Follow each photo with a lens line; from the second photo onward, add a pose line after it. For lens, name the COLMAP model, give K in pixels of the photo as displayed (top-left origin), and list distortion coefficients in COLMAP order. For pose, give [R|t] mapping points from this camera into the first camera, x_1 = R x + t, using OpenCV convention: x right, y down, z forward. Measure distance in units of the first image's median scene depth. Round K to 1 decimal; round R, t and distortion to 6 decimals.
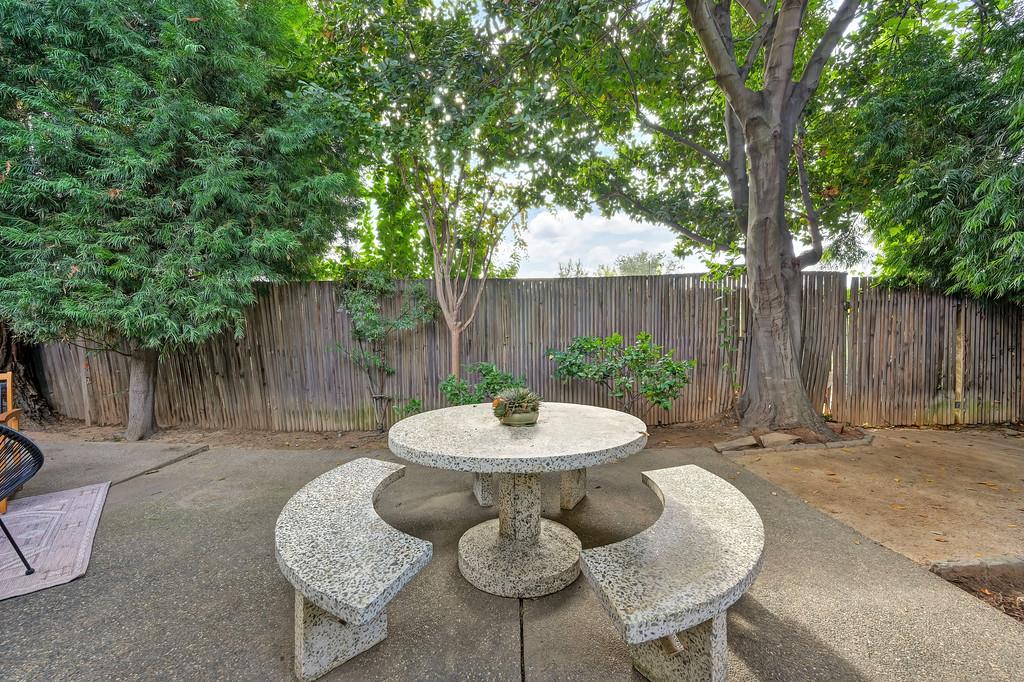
lens RADIAL K [[405.8, 0, 511.9], [0, 405.8, 345.0], [0, 0, 1]] dist [-0.003113, -0.000353]
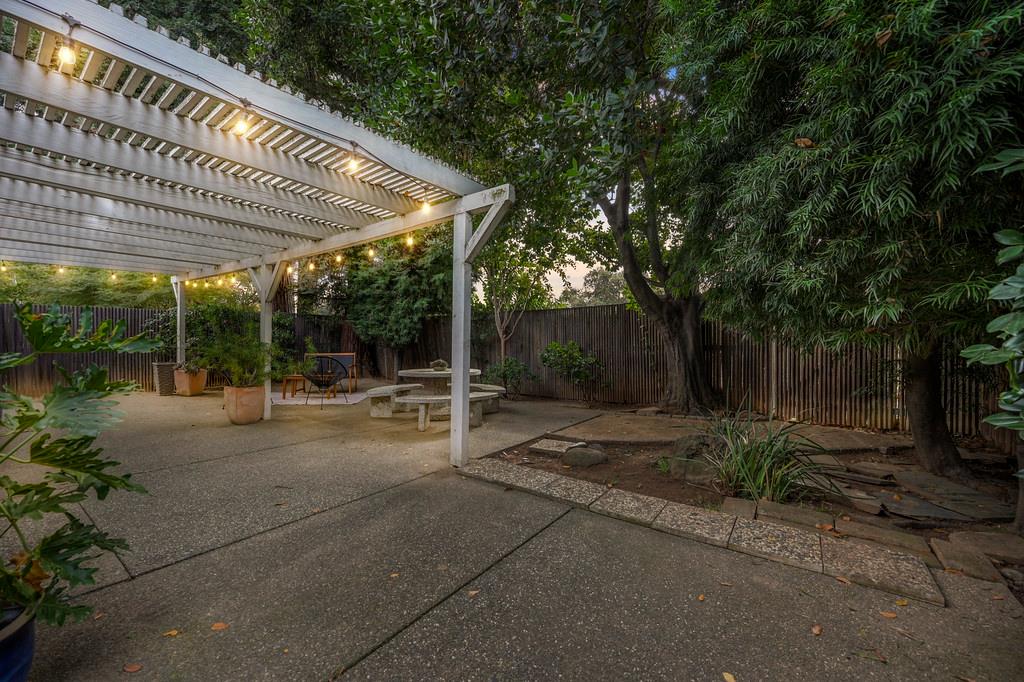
lens RADIAL K [[405.8, 0, 511.9], [0, 405.8, 345.0], [0, 0, 1]] dist [-0.003113, -0.000353]
pose [[0.809683, 0.013524, -0.586712, 1.346686], [-0.026588, 0.999553, -0.013652, 0.017213], [0.586265, 0.026654, 0.809681, -0.703314]]
